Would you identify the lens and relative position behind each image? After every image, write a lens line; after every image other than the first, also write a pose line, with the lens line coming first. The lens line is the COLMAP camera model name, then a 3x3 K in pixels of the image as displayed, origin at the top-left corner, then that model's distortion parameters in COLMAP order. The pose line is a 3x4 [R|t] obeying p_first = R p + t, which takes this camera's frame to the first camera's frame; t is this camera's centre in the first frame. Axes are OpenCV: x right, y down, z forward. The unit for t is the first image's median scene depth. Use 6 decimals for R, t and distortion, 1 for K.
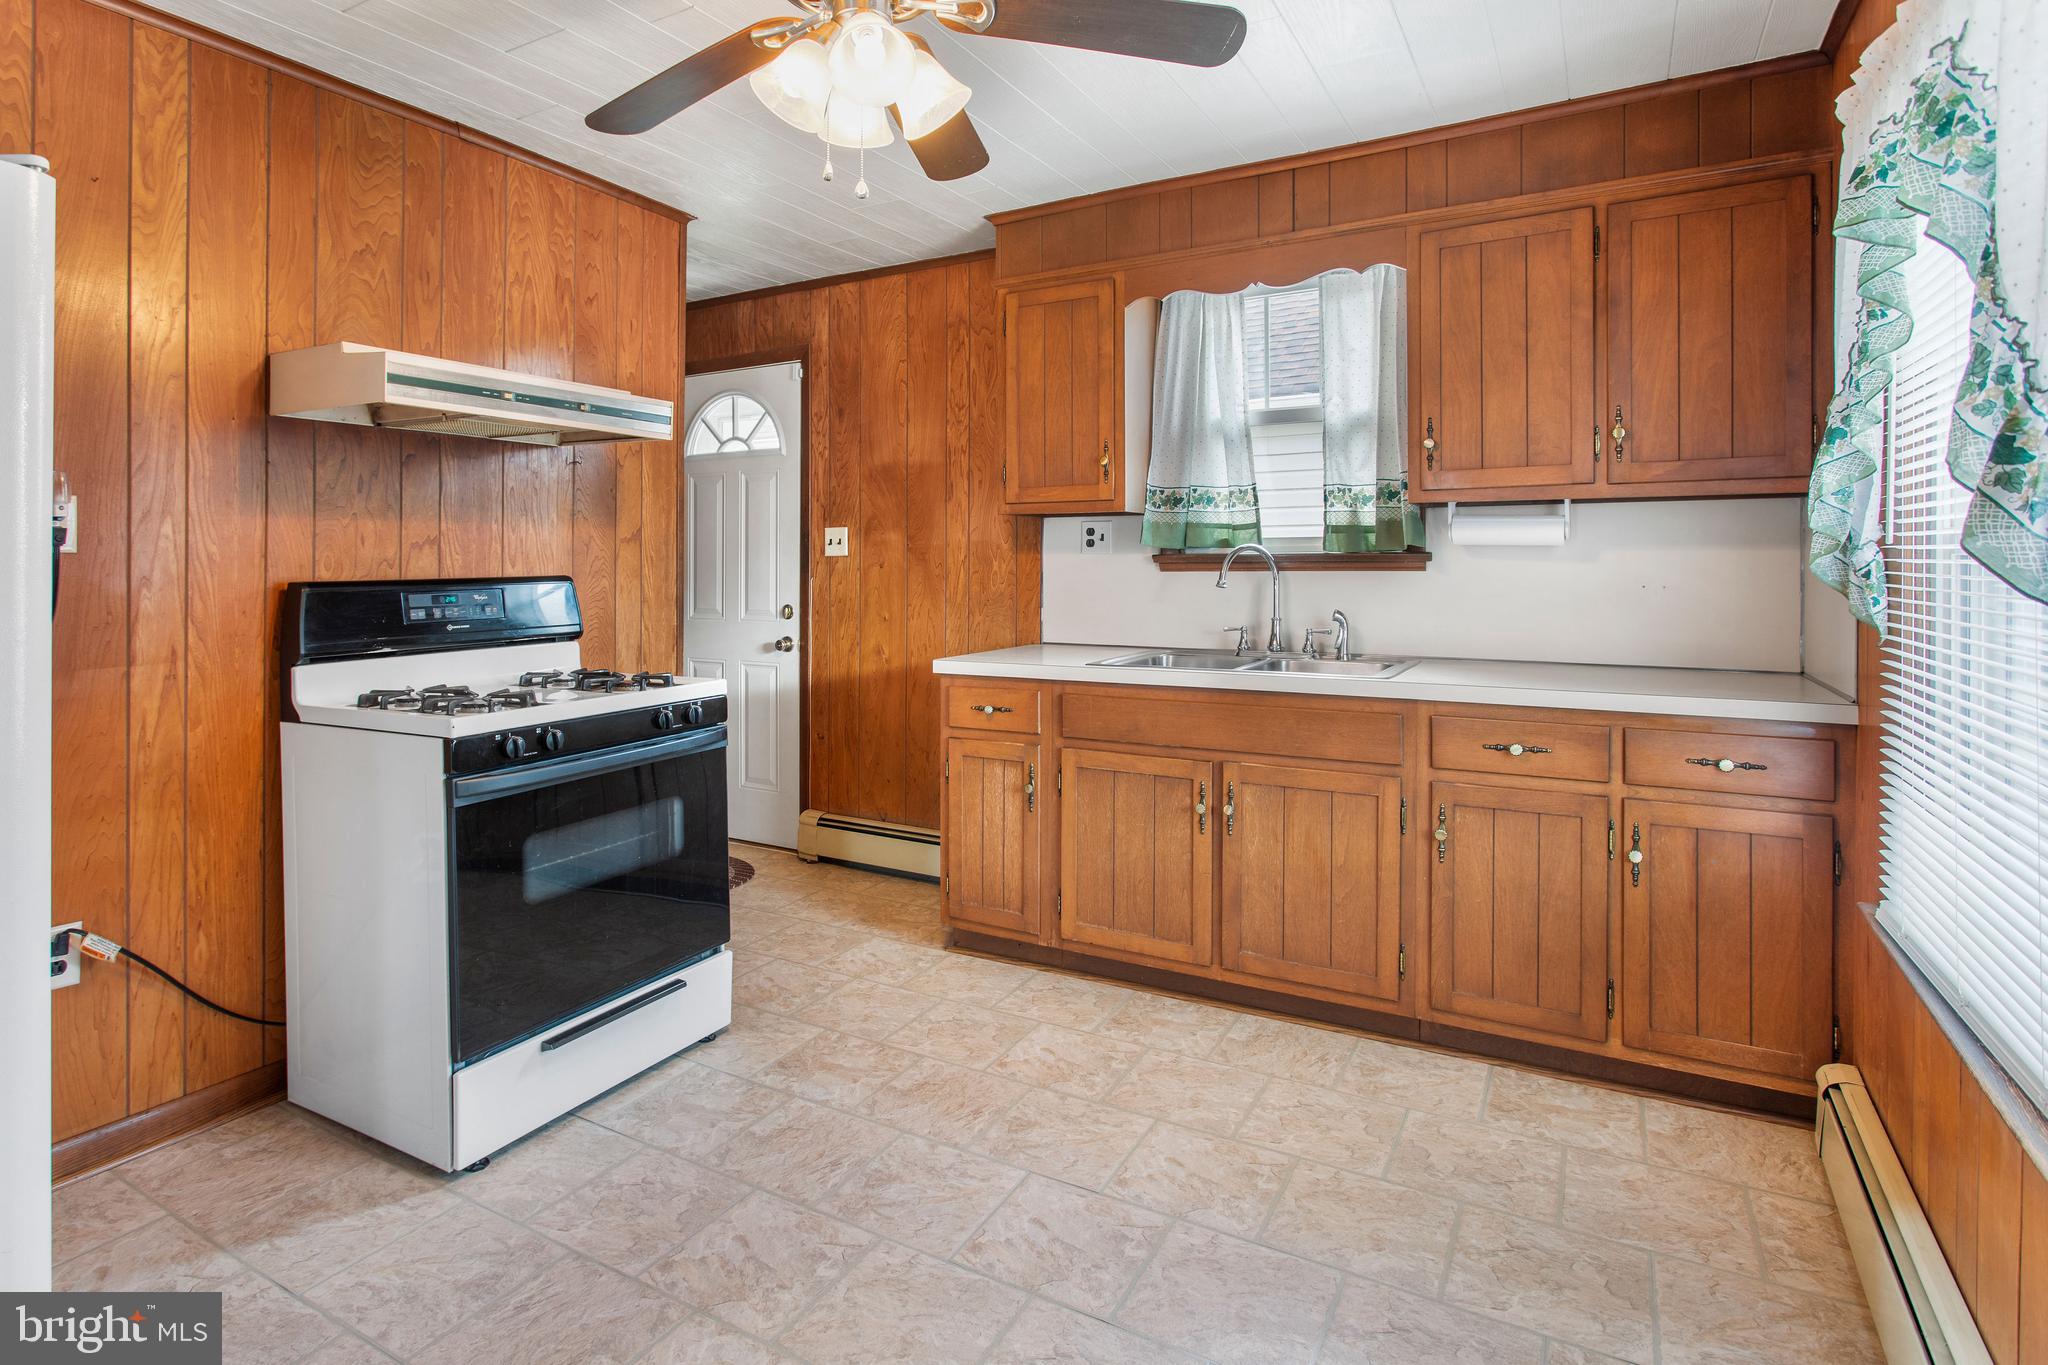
lens RADIAL K [[1137.4, 0, 970.3], [0, 1137.4, 559.5], [0, 0, 1]] dist [-0.003378, 0.000225]
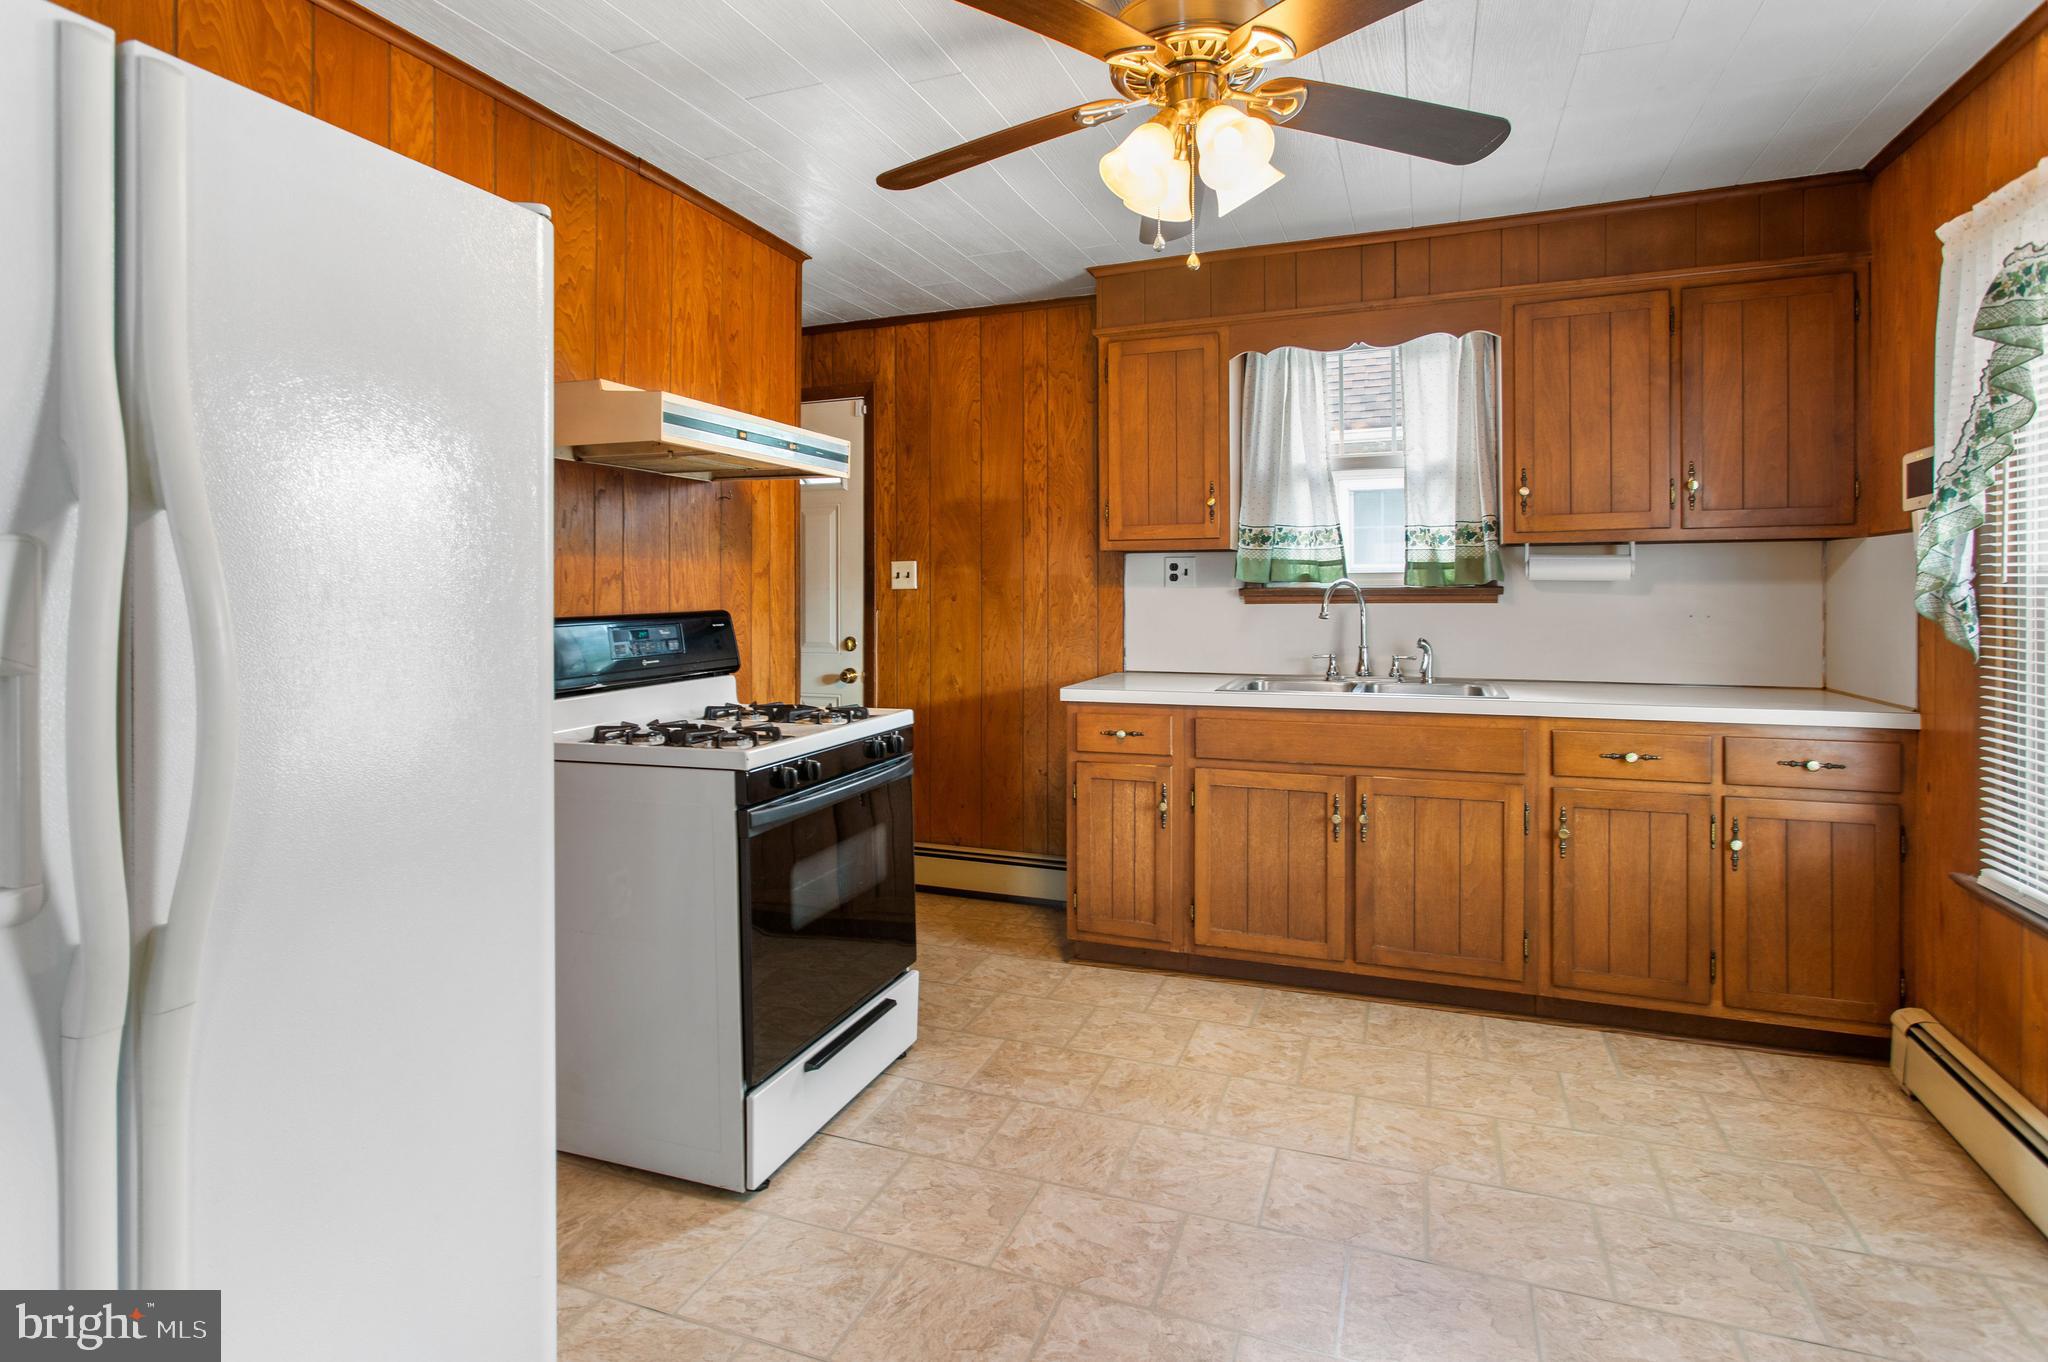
lens RADIAL K [[1128.8, 0, 1023.0], [0, 1128.8, 590.8], [0, 0, 1]] dist [0.000048, 0.000506]
pose [[0.987576, -0.001263, 0.157136, -0.244925], [0.001004, 0.999998, 0.001724, -0.004481], [-0.157138, -0.001545, 0.987575, -0.032216]]
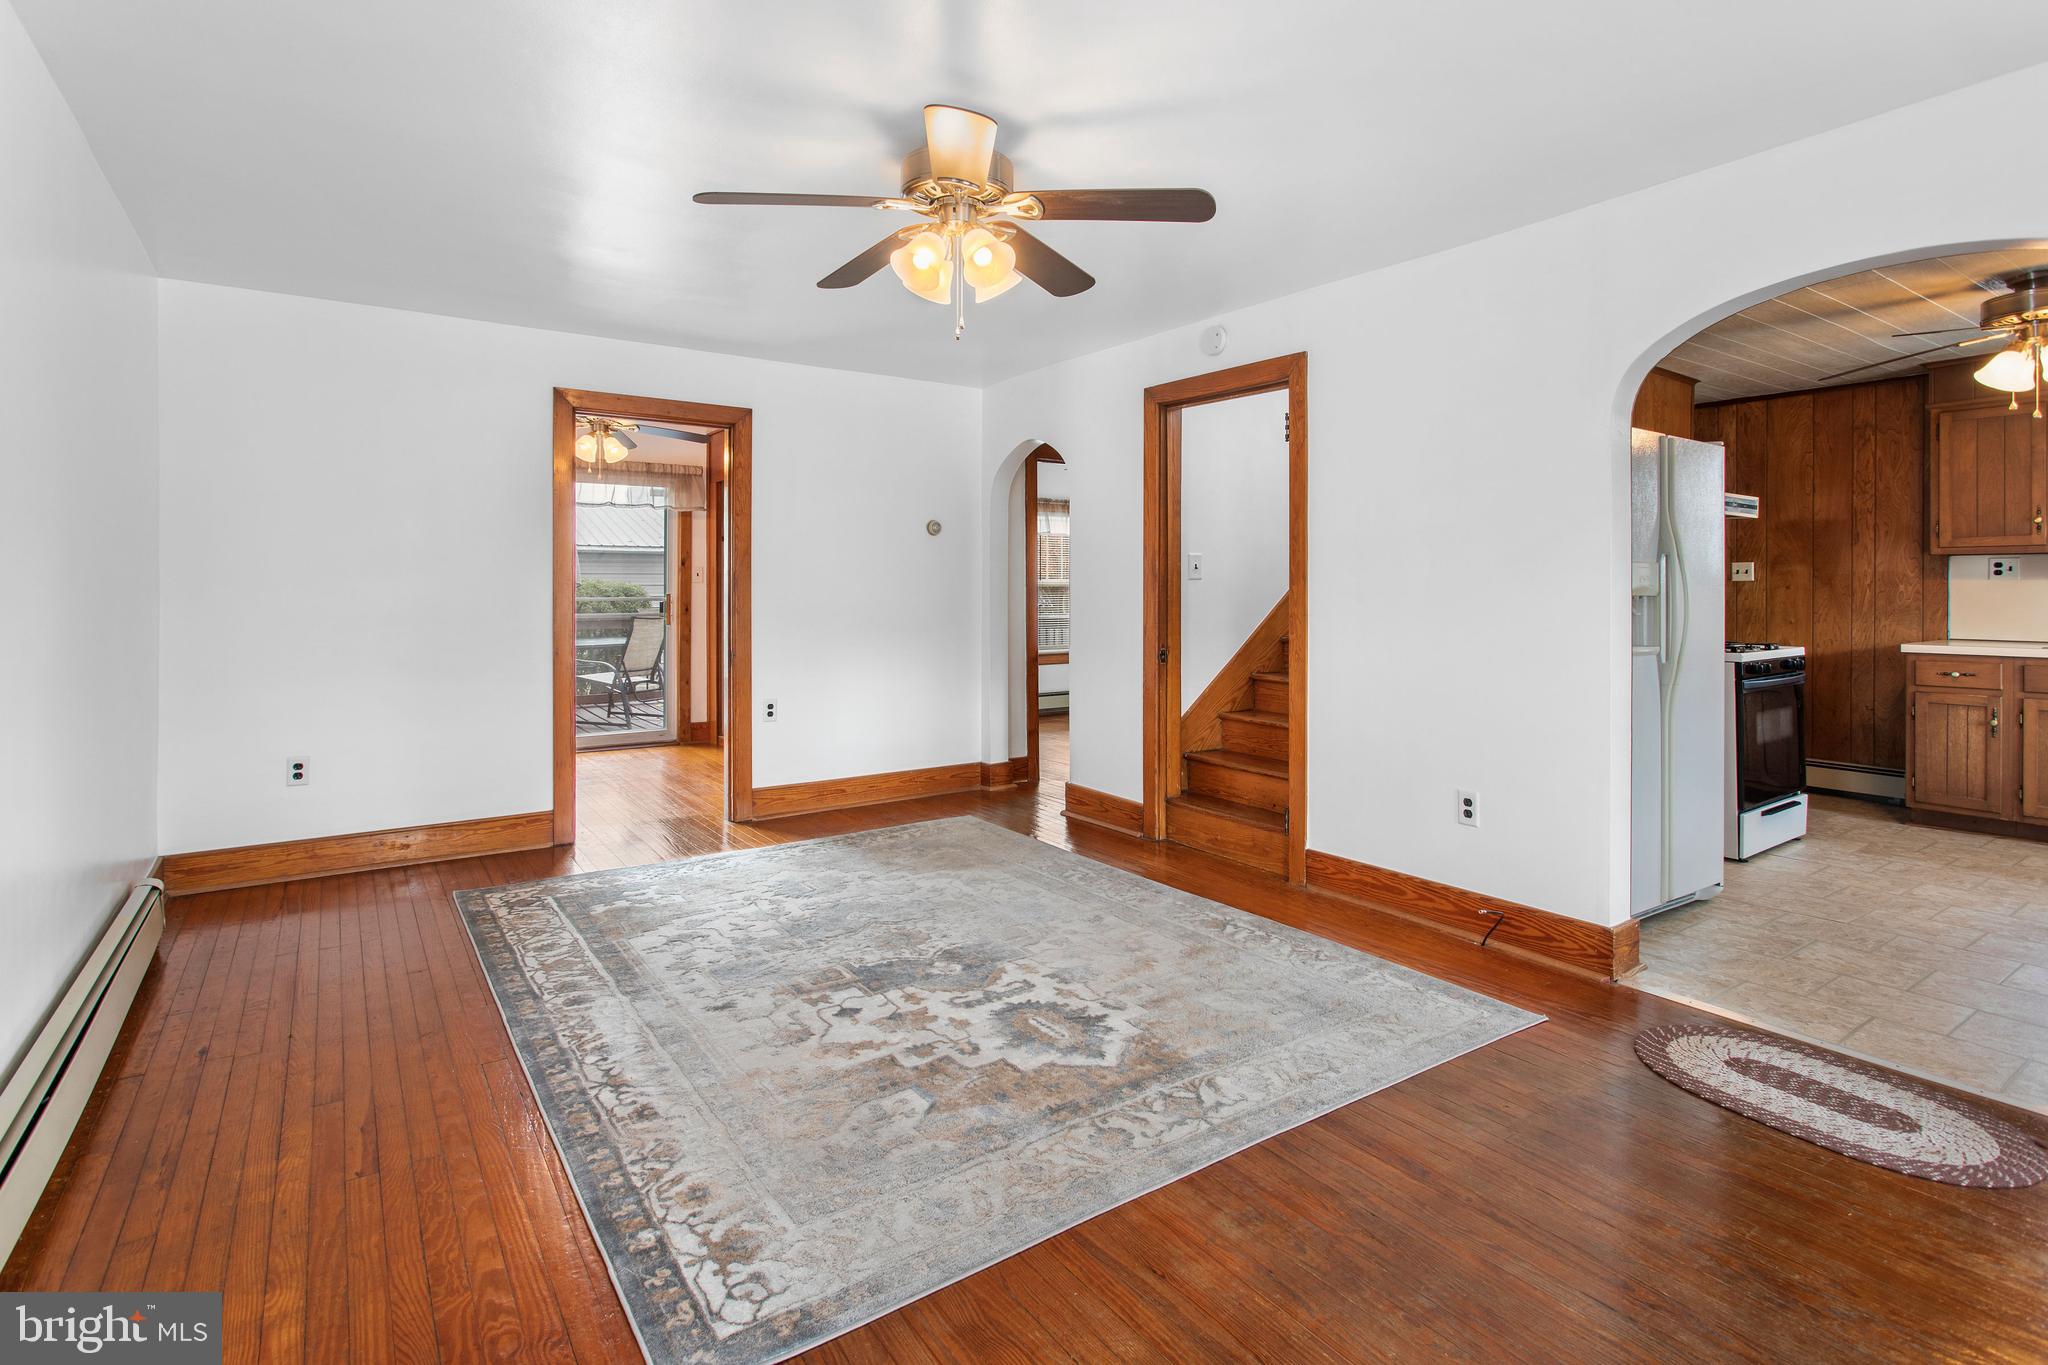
lens RADIAL K [[1014.7, 0, 1008.9], [0, 1014.7, 586.2], [0, 0, 1]] dist [0.002904, 0.000877]
pose [[0.899766, 0.004236, -0.436353, -0.582554], [-0.003889, 0.999991, 0.001689, 0.007594], [0.436356, 0.000177, 0.899774, -0.933472]]
